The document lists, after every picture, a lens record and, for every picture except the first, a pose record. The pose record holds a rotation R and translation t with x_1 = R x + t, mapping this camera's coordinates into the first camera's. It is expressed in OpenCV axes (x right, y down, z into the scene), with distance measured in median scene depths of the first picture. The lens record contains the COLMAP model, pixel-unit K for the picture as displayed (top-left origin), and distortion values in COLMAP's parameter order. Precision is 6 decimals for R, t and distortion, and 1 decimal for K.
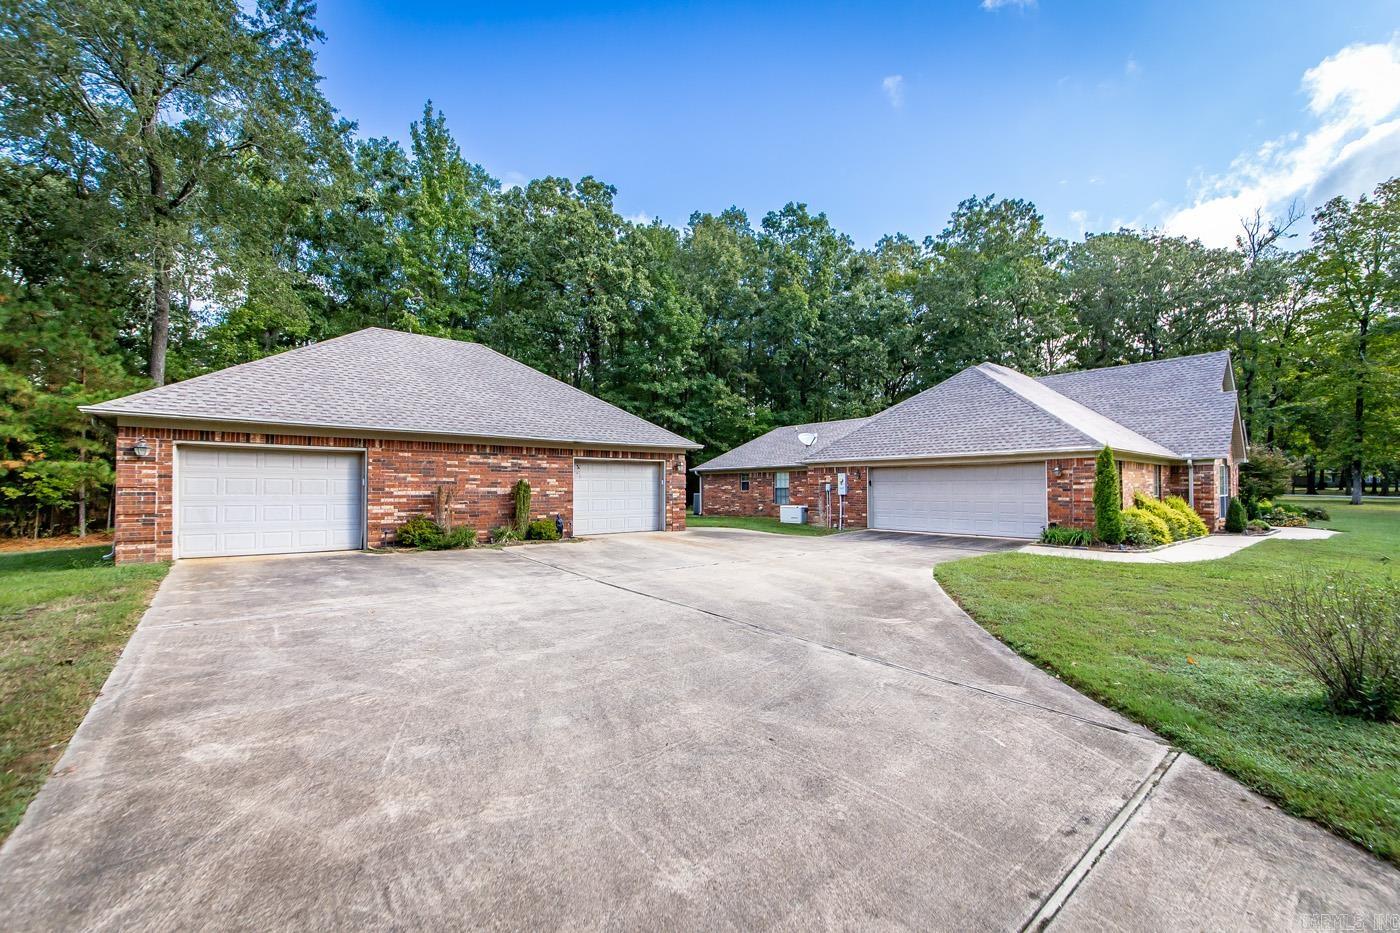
lens RADIAL K [[570.0, 0, 693.6], [0, 570.0, 470.1], [0, 0, 1]] dist [-0.007824, -0.000360]
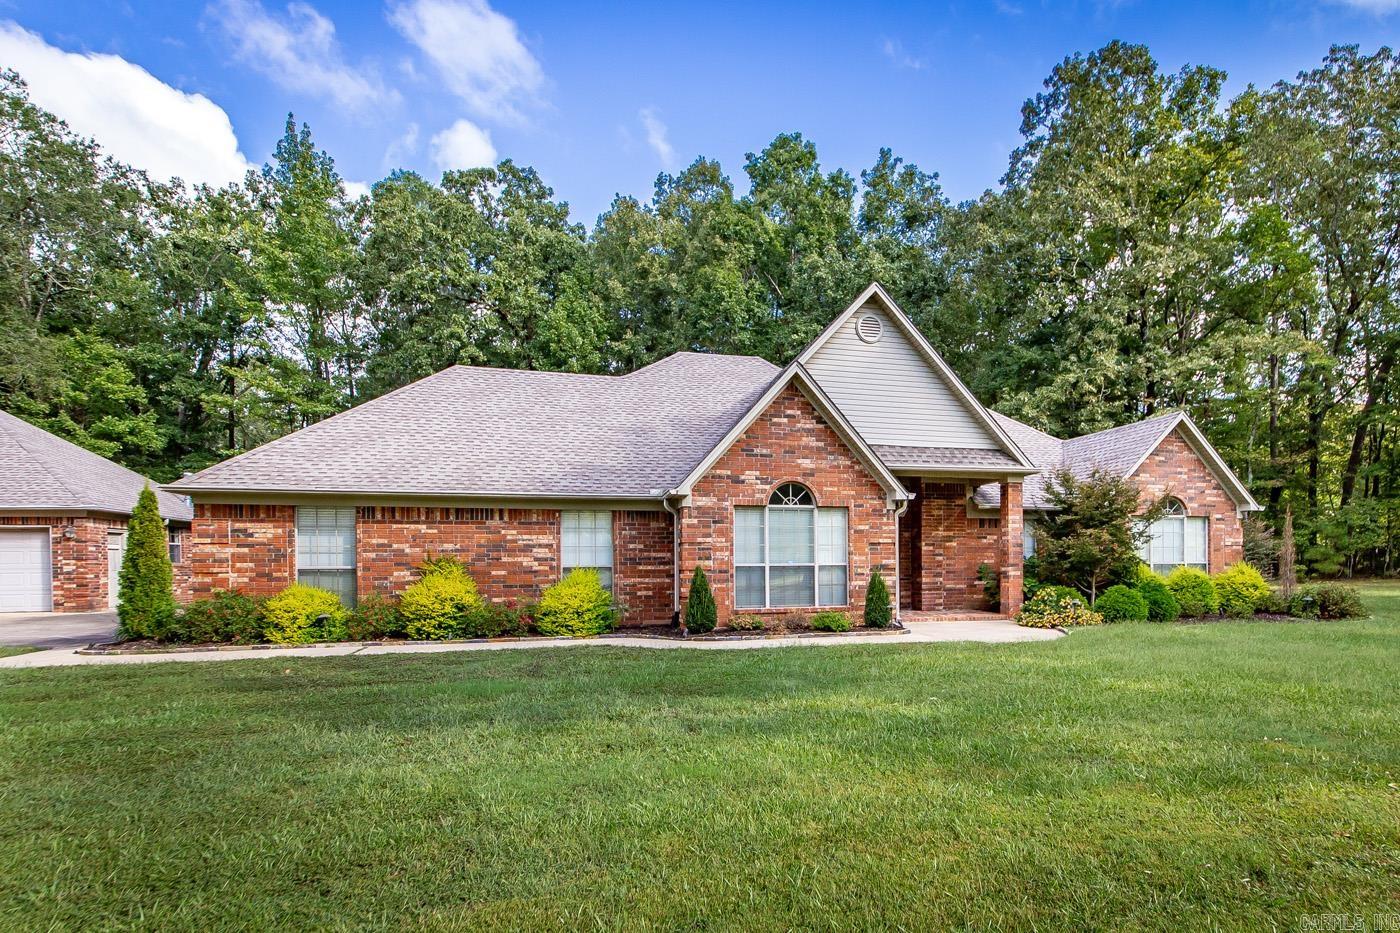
lens RADIAL K [[763.9, 0, 789.7], [0, 763.9, 575.6], [0, 0, 1]] dist [-0.006580, 0.000278]
pose [[0.926953, -0.001535, -0.375175, 1.624650], [0.019355, 0.998856, 0.043733, 0.032390], [0.374678, -0.047800, 0.925922, 0.444939]]
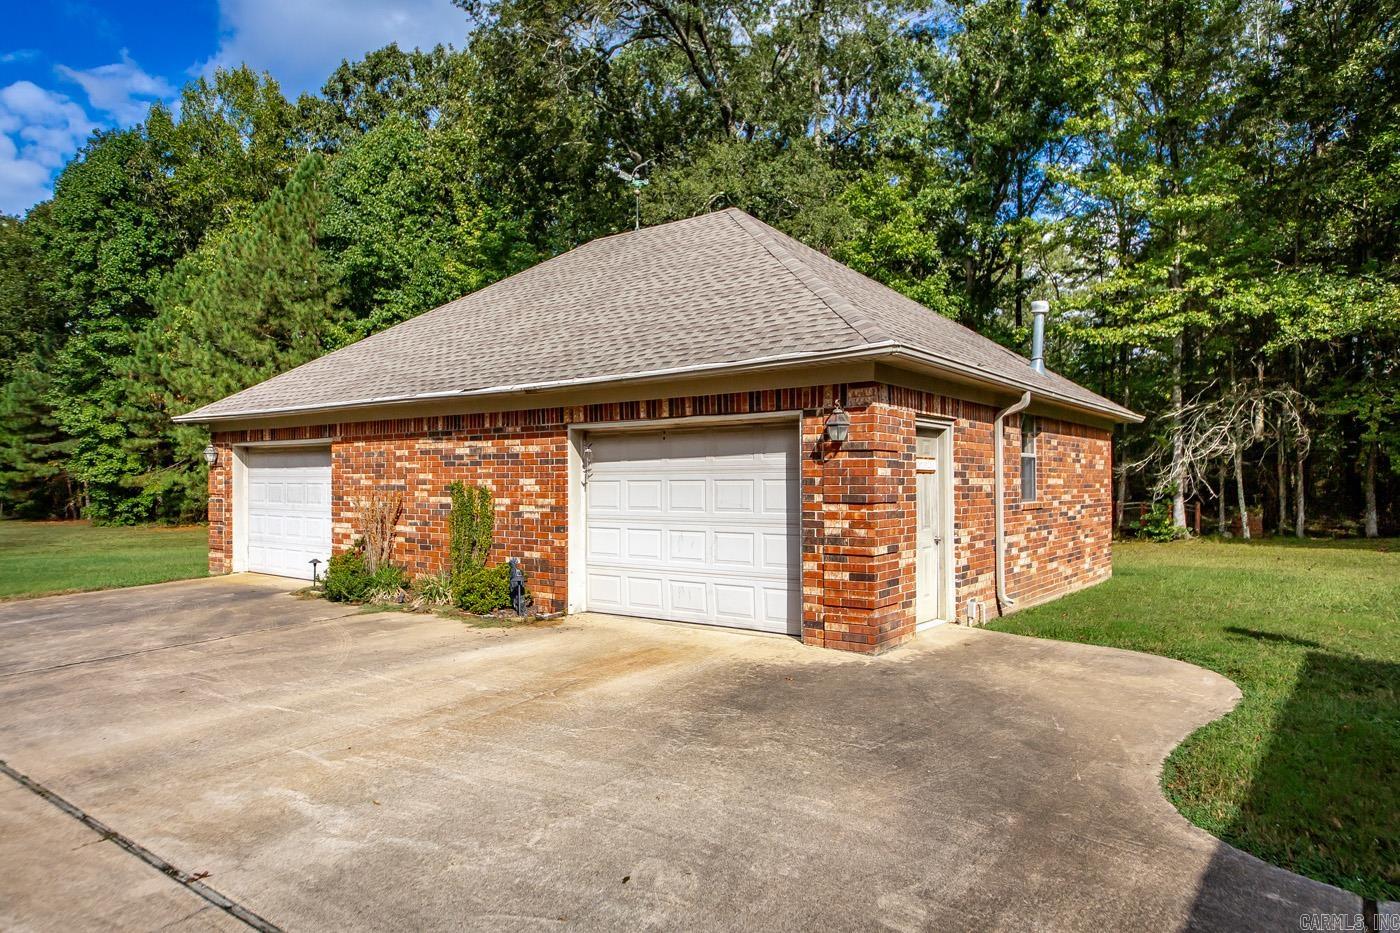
lens RADIAL K [[889.7, 0, 698.7], [0, 889.7, 477.8], [0, 0, 1]] dist [0.005209, 0.001019]
pose [[0.244073, -0.006229, -0.969737, 0.482630], [0.032656, 0.999465, 0.001799, 0.018585], [0.969207, -0.032106, 0.244146, 0.983003]]
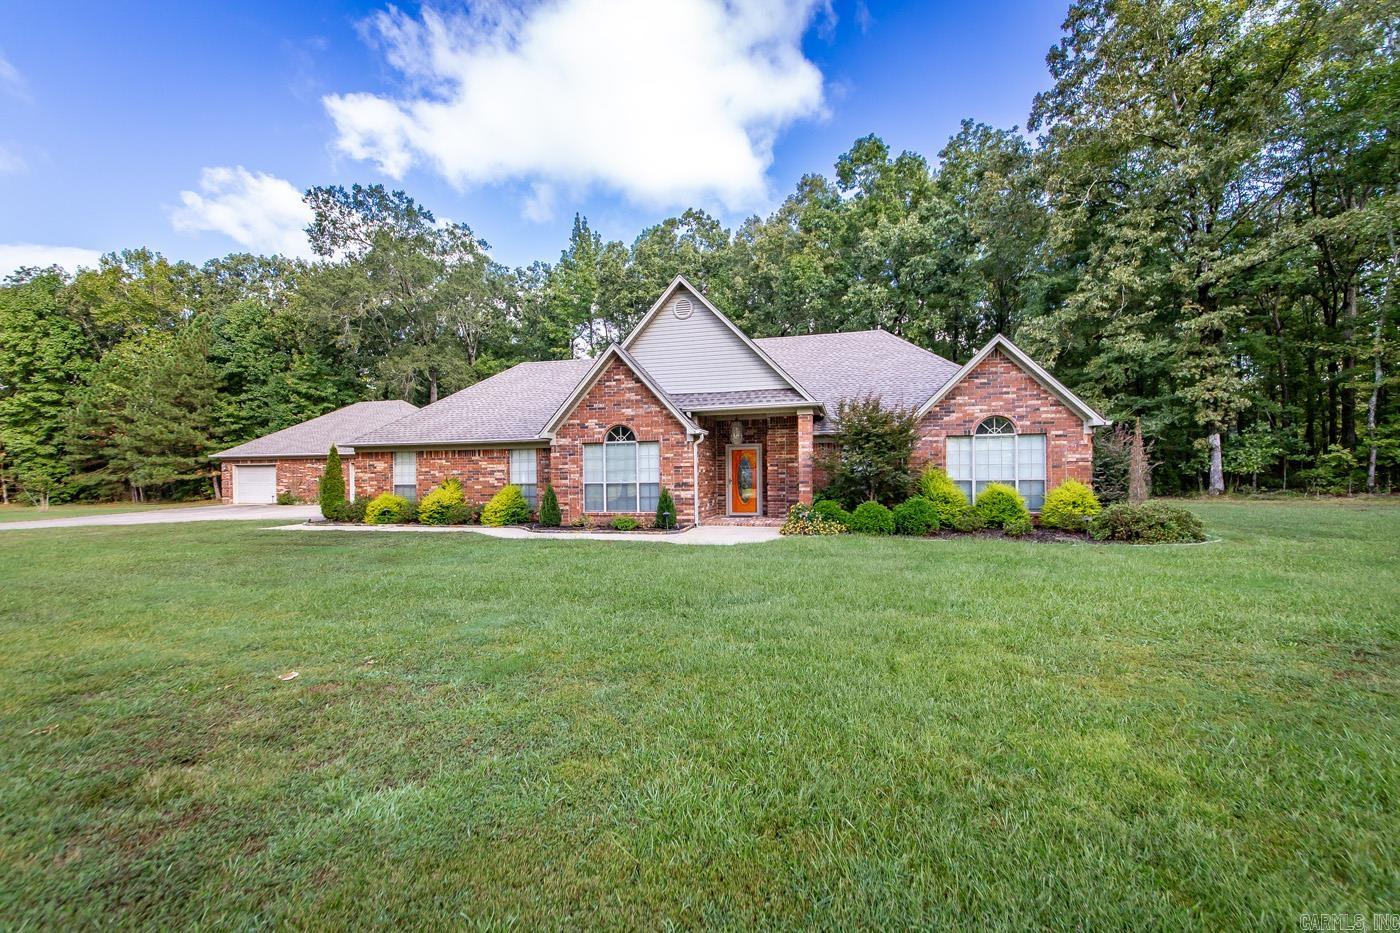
lens RADIAL K [[570.0, 0, 703.0], [0, 570.0, 478.0], [0, 0, 1]] dist [-0.007824, -0.000360]
pose [[0.604319, -0.004953, -0.796727, 2.181309], [0.037298, 0.999060, 0.022079, 0.035362], [0.795869, -0.043059, 0.603936, 0.831078]]
